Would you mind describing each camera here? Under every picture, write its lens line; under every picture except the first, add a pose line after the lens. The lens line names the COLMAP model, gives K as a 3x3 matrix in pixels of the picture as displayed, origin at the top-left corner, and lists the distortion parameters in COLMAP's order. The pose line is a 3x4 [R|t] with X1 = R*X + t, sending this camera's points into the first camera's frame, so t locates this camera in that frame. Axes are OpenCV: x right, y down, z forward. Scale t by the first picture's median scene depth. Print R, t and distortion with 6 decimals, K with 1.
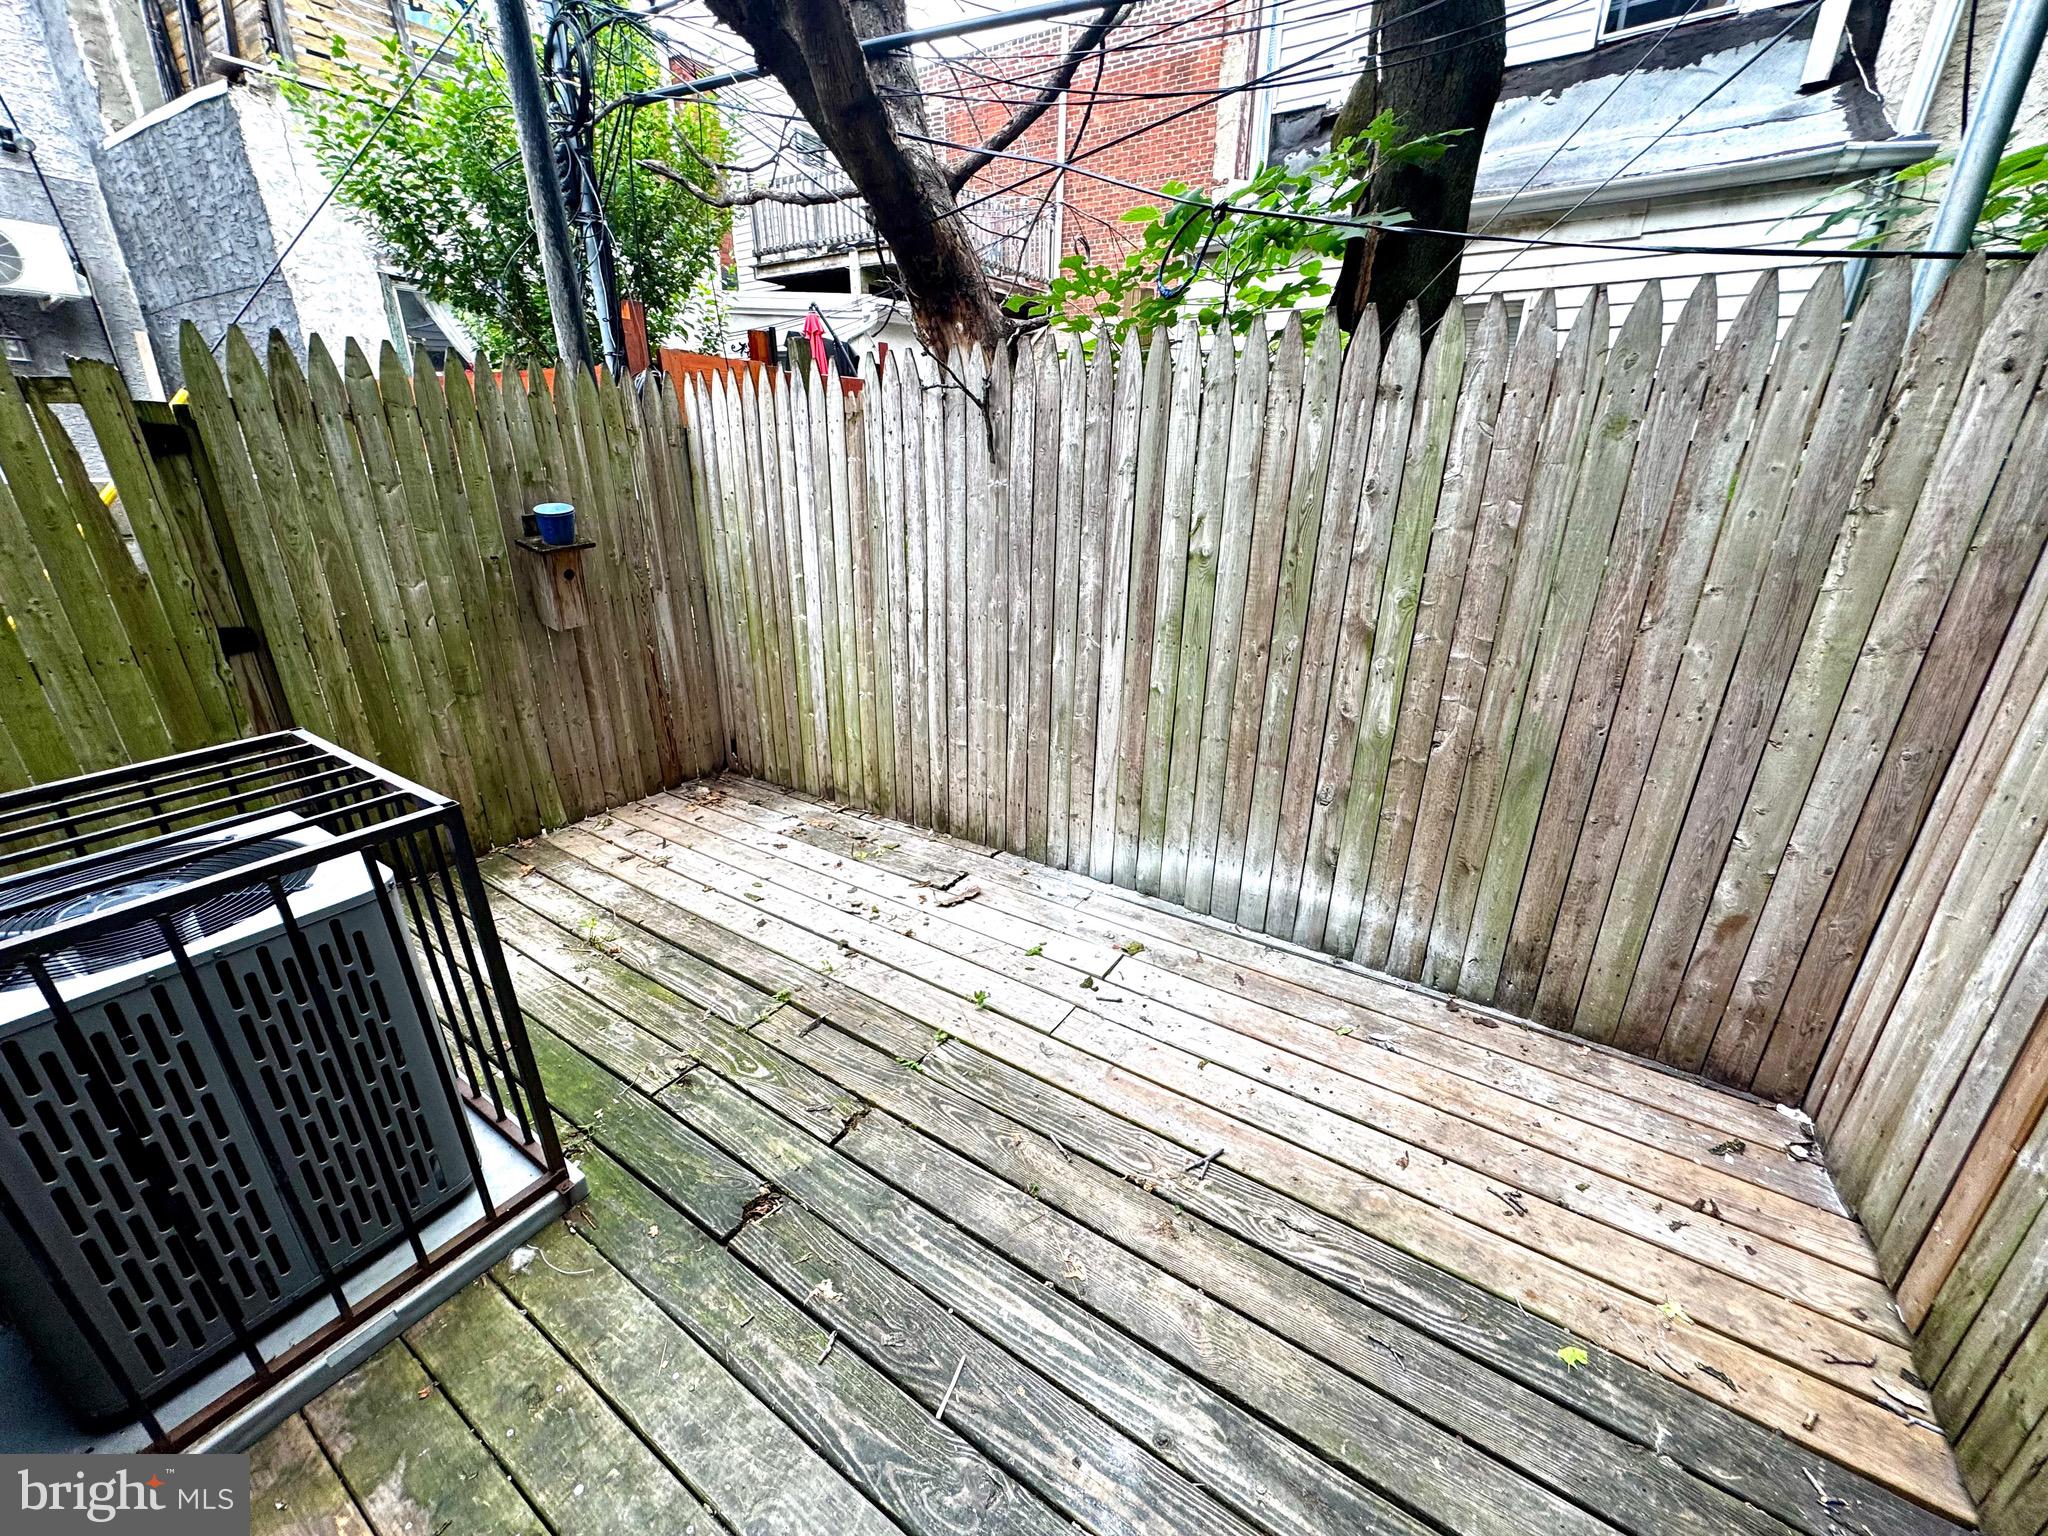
lens RADIAL K [[811.8, 0, 1022.2], [0, 811.8, 770.3], [0, 0, 1]] dist [-0.000792, 0.000519]
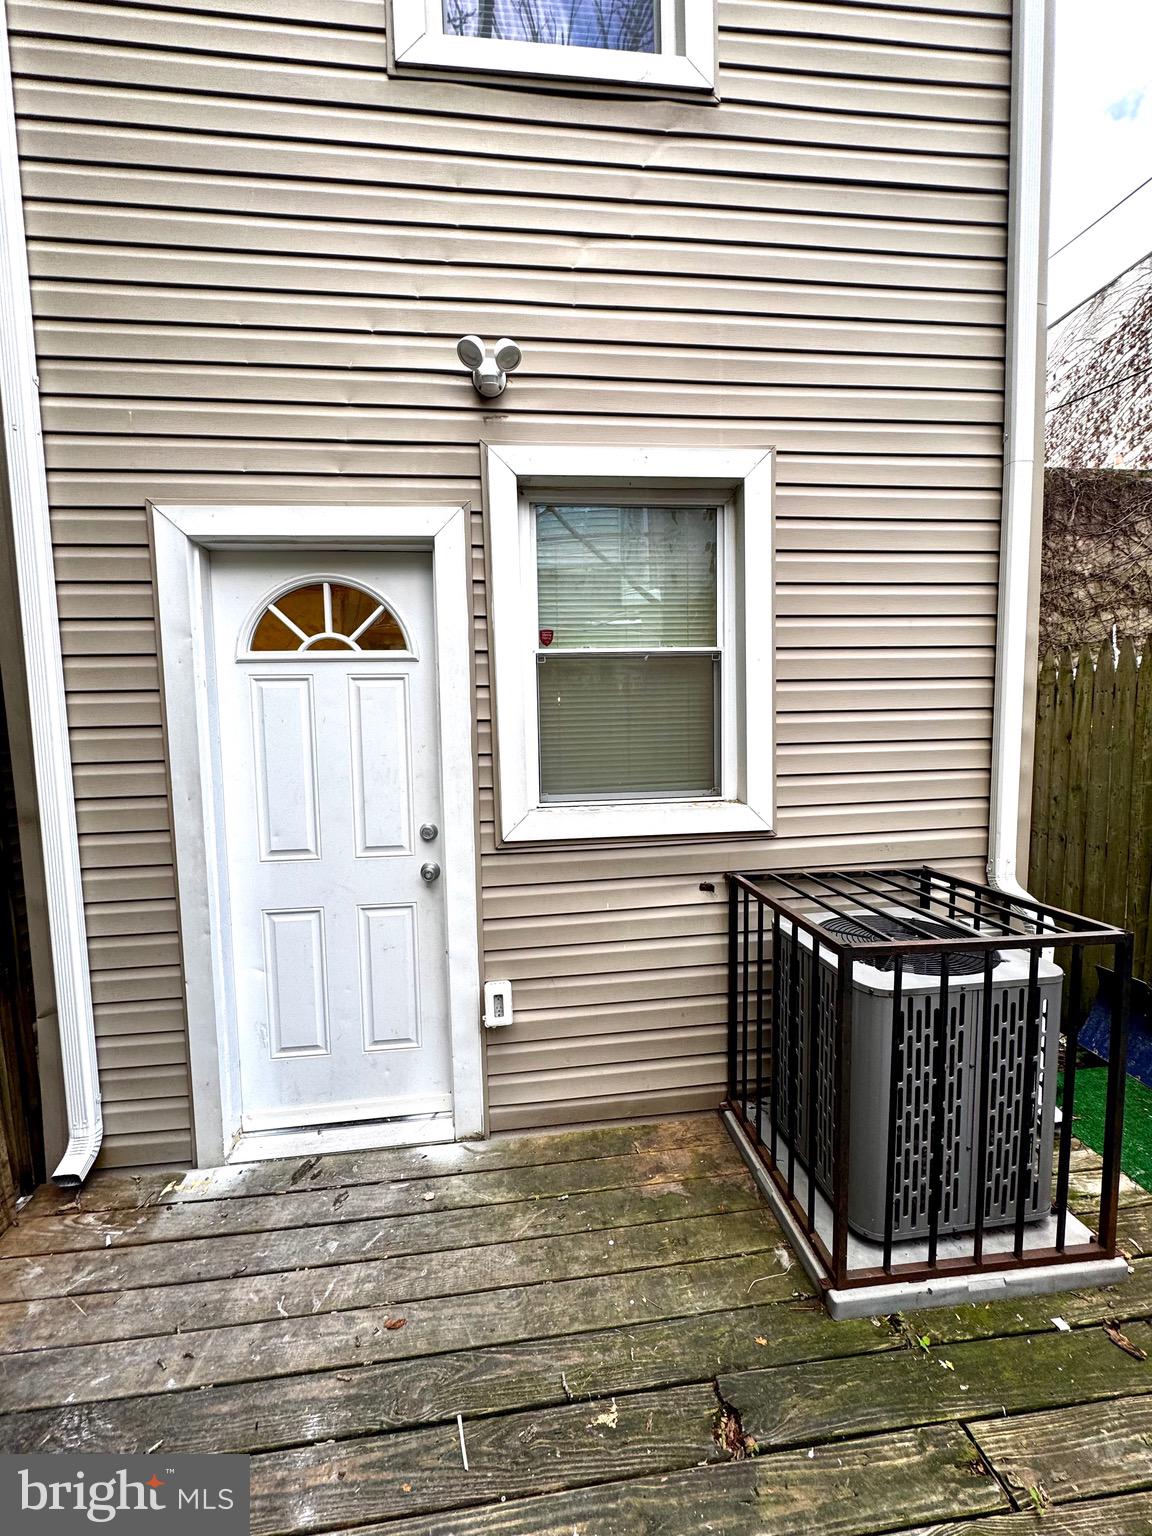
lens RADIAL K [[608.8, 0, 573.9], [0, 608.8, 768.7], [0, 0, 1]] dist [-0.000792, 0.000519]
pose [[-0.766535, 0.058229, -0.639557, 0.309265], [-0.219393, 0.912220, 0.346006, -0.503102], [0.603565, 0.405541, -0.686474, 1.338057]]
